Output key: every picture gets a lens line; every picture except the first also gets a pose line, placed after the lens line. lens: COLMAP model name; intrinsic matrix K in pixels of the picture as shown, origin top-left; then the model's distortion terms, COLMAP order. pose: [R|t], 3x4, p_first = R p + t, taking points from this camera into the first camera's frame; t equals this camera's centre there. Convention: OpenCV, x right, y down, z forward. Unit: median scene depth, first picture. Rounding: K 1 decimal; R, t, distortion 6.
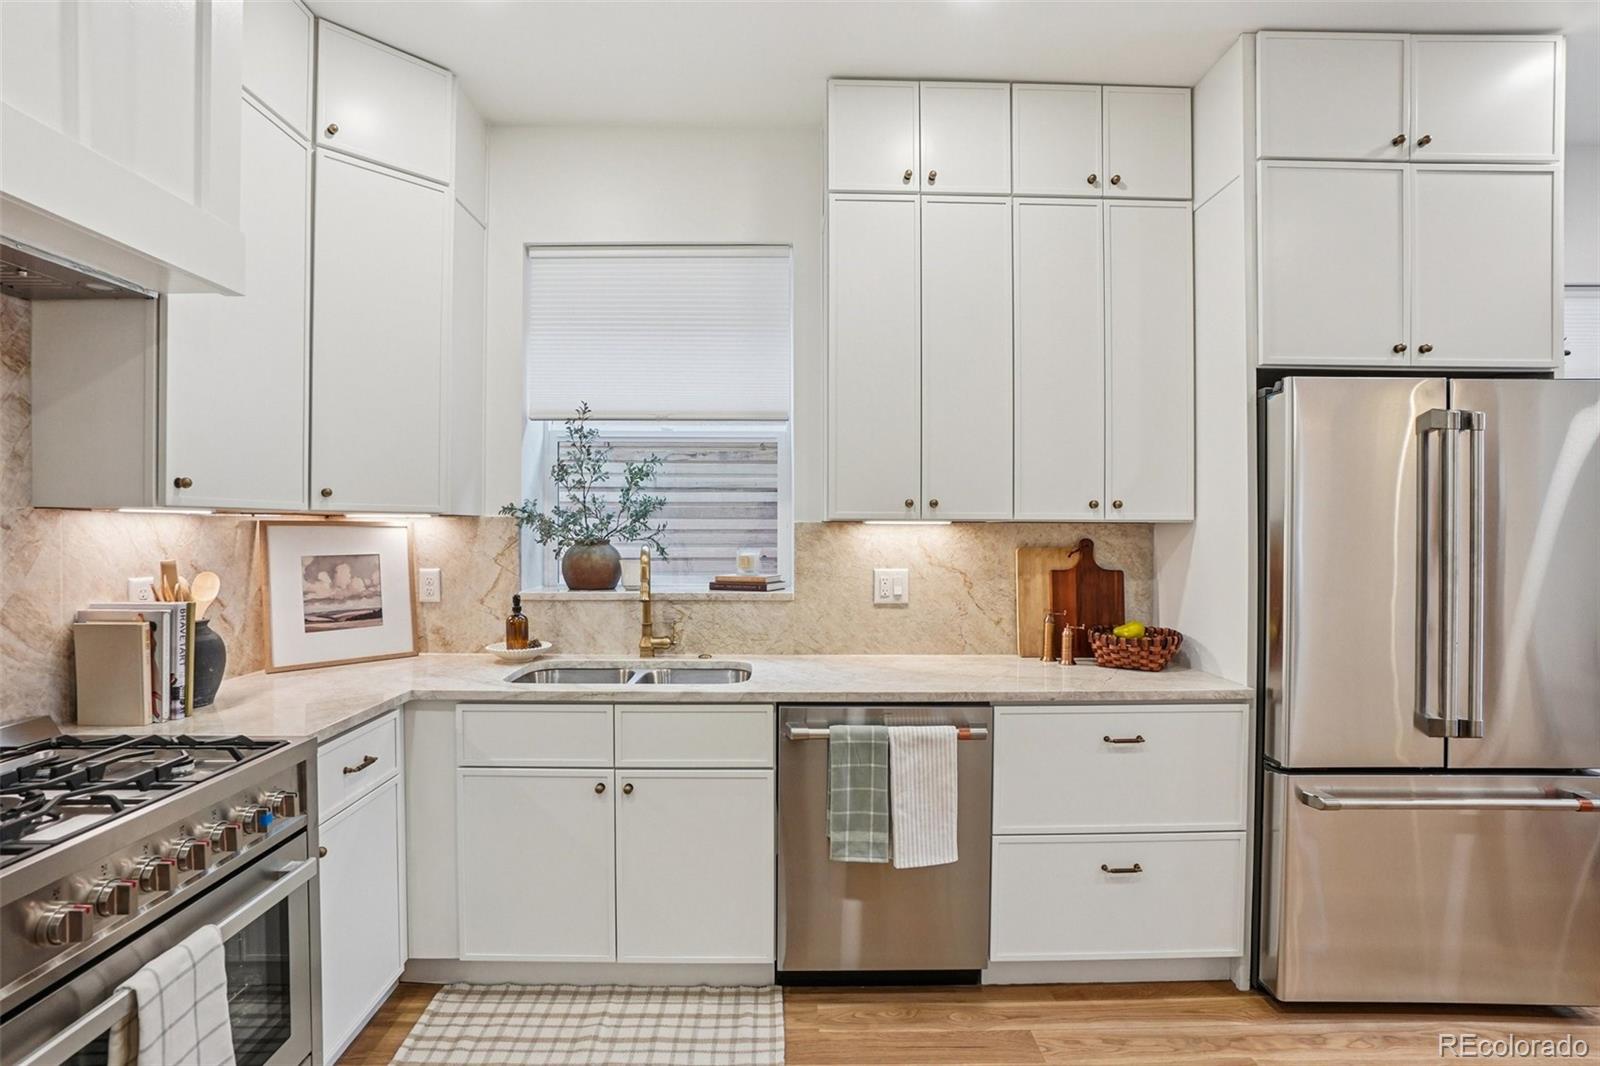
lens RADIAL K [[770.1, 0, 801.1], [0, 770.1, 535.9], [0, 0, 1]] dist [-0.040927, 0.001646]
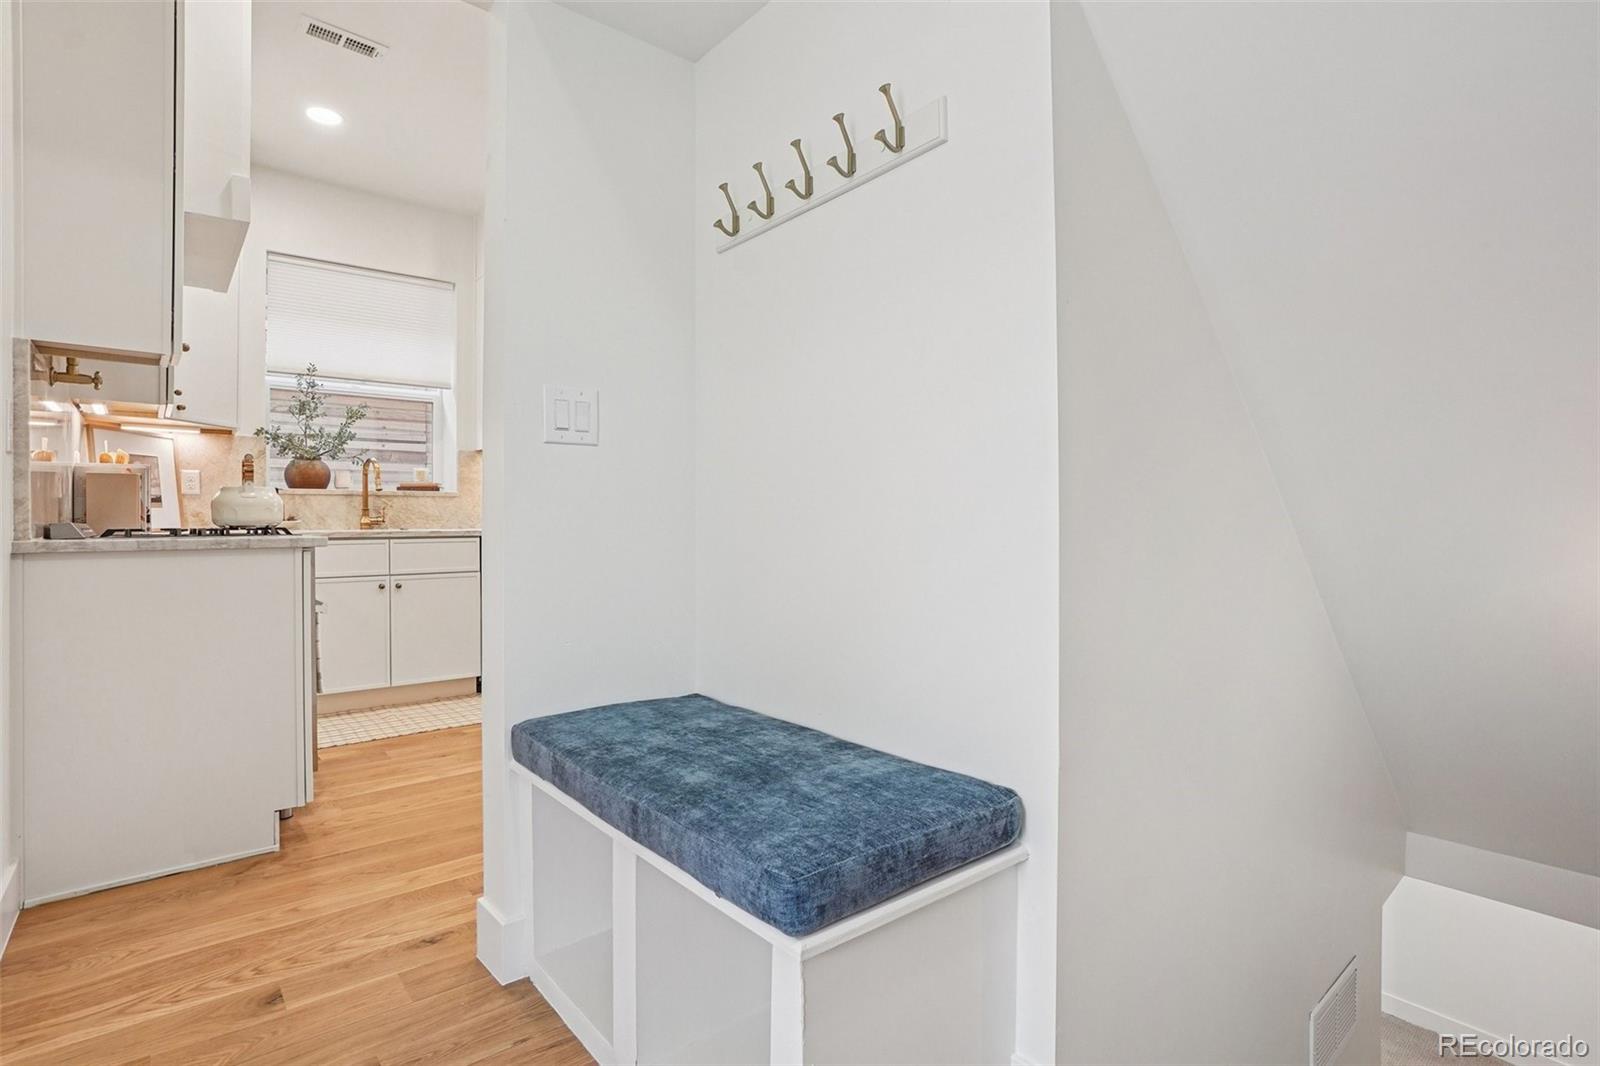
lens RADIAL K [[770.1, 0, 797.6], [0, 770.1, 528.4], [0, 0, 1]] dist [-0.040927, 0.001646]
pose [[0.770574, -0.010709, 0.637260, -0.503407], [0.009931, 0.999939, 0.004796, 0.153427], [-0.637273, 0.002633, 0.770634, -0.764784]]
